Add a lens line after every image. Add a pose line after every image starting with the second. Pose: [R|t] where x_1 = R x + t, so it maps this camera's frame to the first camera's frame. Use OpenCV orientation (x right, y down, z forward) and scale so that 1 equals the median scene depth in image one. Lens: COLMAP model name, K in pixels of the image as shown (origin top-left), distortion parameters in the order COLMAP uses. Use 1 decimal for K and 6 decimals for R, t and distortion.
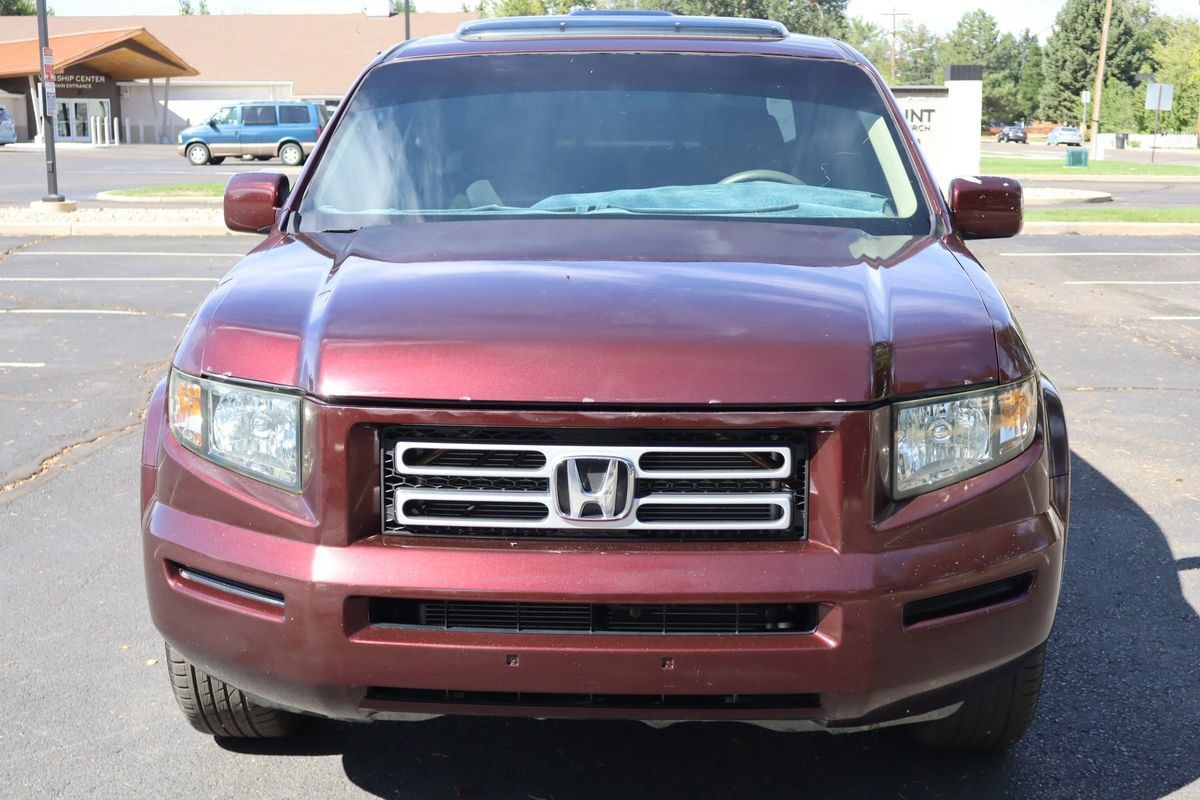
lens RADIAL K [[1676.1, 0, 577.9], [0, 1676.1, 399.2], [0, 0, 1]] dist [-0.003845, -0.024995]
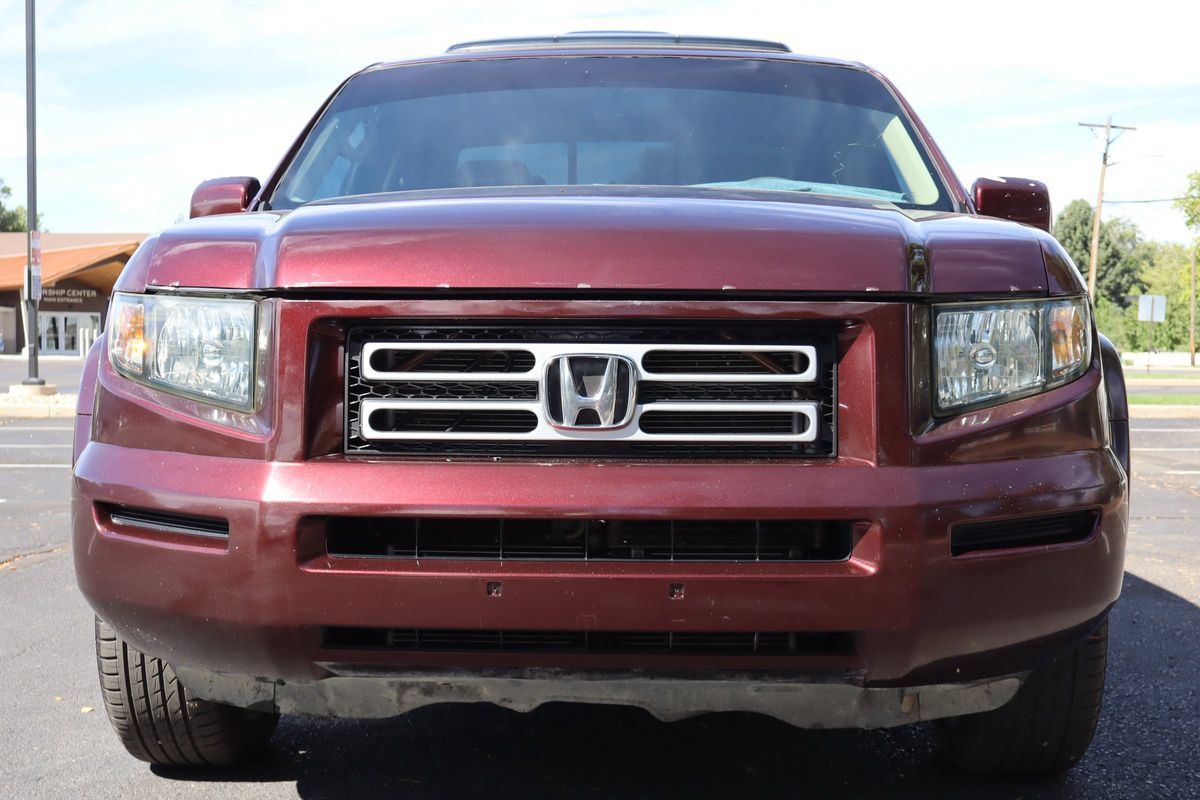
lens RADIAL K [[1676.1, 0, 577.9], [0, 1676.1, 399.2], [0, 0, 1]] dist [-0.003845, -0.024995]
pose [[0.999979, 0.003580, 0.005363, -0.001145], [-0.002680, 0.987229, -0.159283, 0.158646], [-0.005865, 0.159265, 0.987218, 0.118025]]
